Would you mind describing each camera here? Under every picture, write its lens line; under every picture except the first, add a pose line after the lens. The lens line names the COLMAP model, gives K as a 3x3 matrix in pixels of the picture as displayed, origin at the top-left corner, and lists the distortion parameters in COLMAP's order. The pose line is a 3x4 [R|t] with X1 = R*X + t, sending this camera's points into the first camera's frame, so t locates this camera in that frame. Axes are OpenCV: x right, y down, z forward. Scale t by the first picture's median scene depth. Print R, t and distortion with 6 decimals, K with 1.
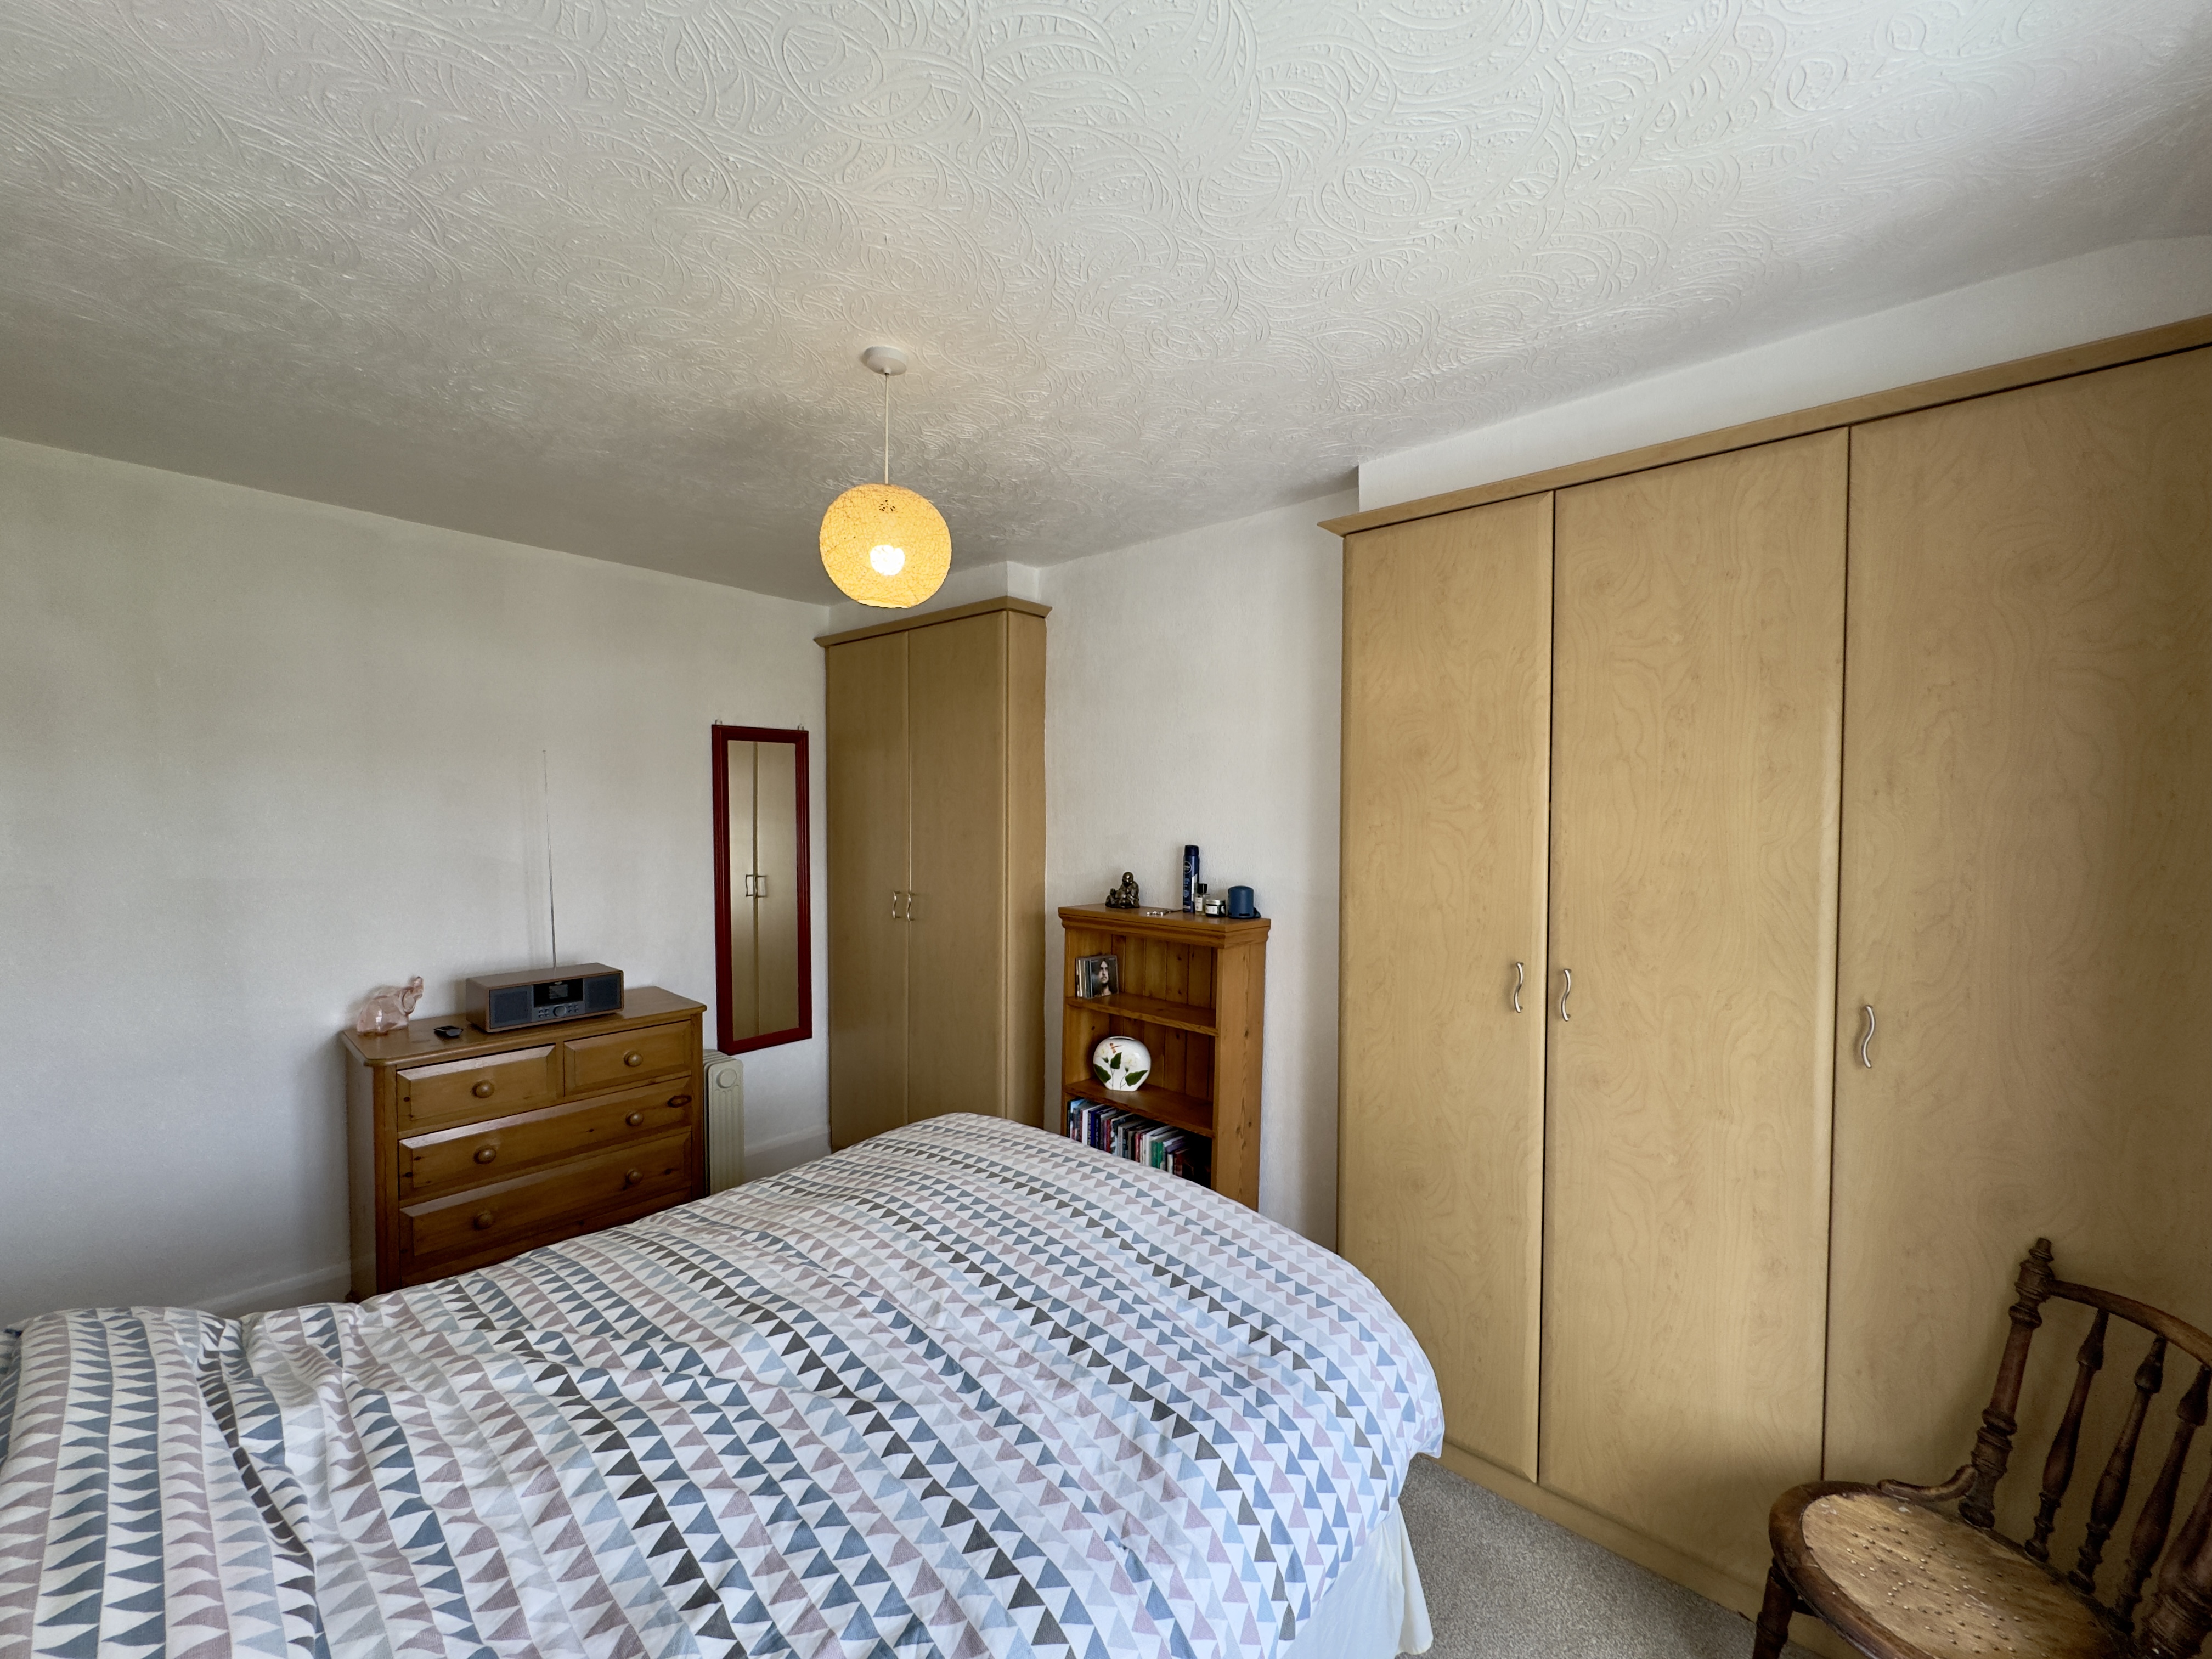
lens RADIAL K [[881.0, 0, 1104.4], [0, 881.0, 828.3], [0, 0, 1]] dist [-0.004499, -0.000316]
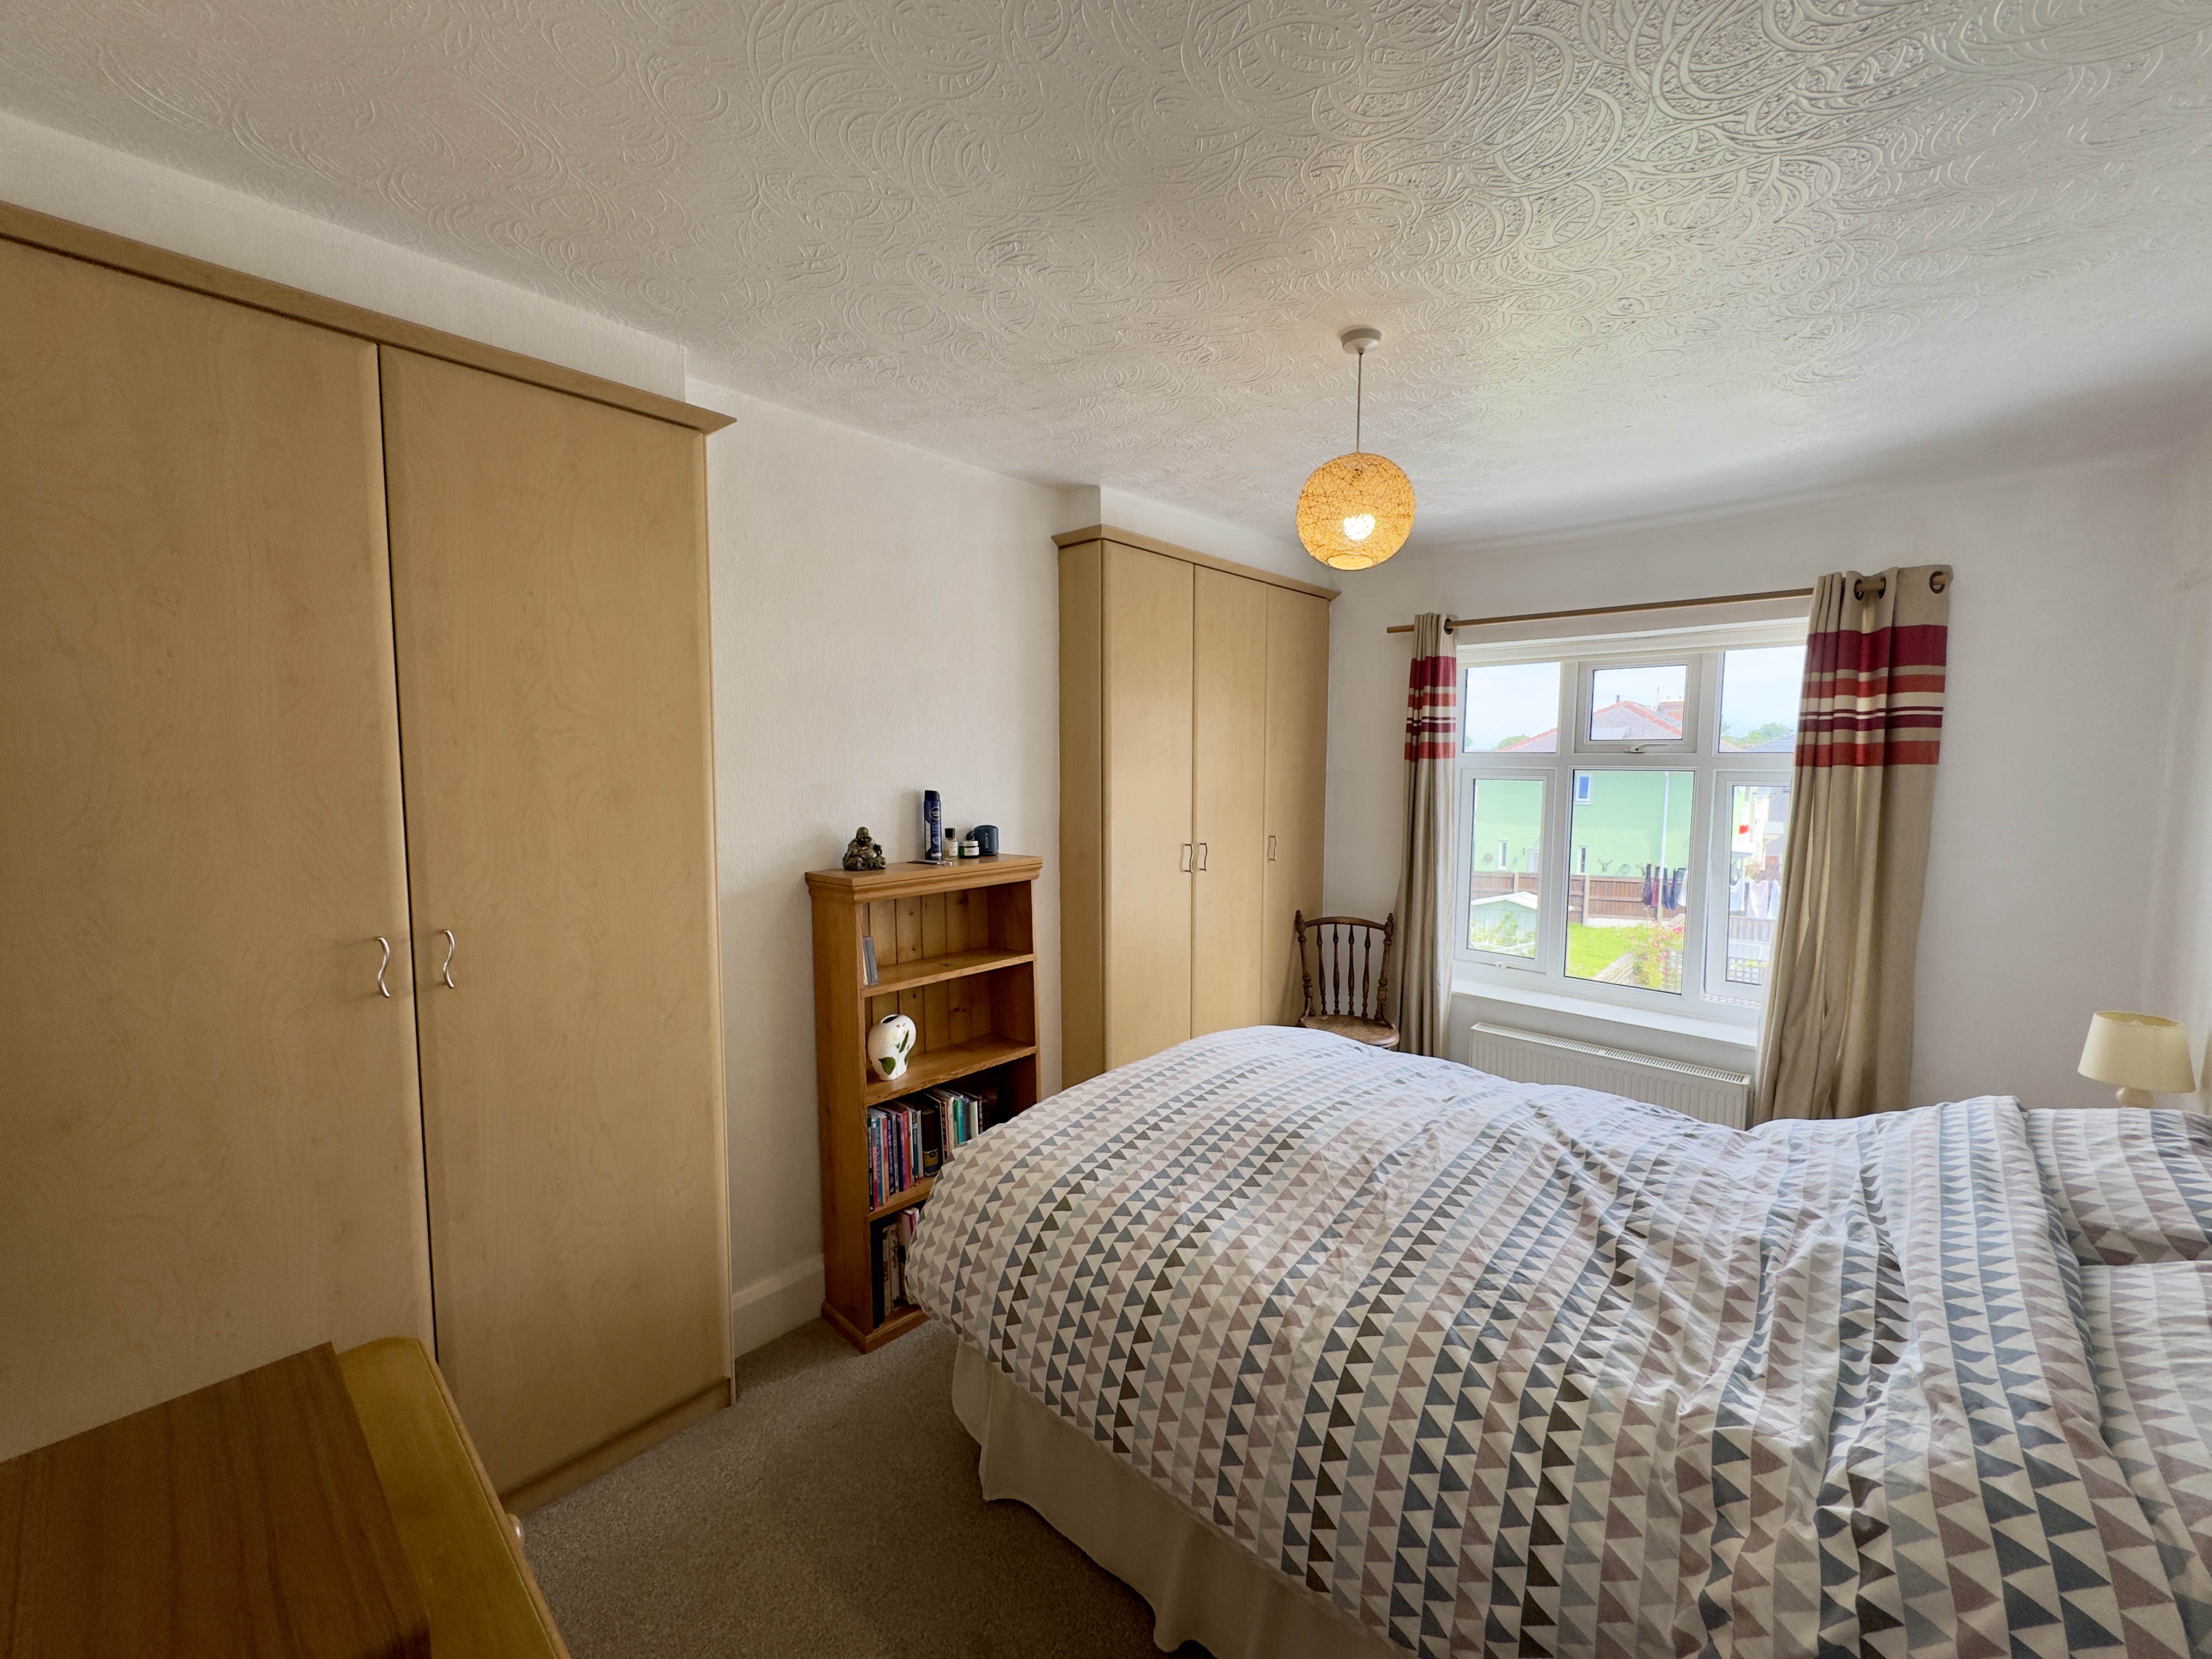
lens RADIAL K [[881.0, 0, 1104.4], [0, 881.0, 828.3], [0, 0, 1]] dist [-0.004499, -0.000316]
pose [[0.016388, -0.086784, 0.996092, -0.977017], [0.019112, 0.996071, 0.086468, -0.020894], [-0.999683, 0.017621, 0.017983, 0.916617]]
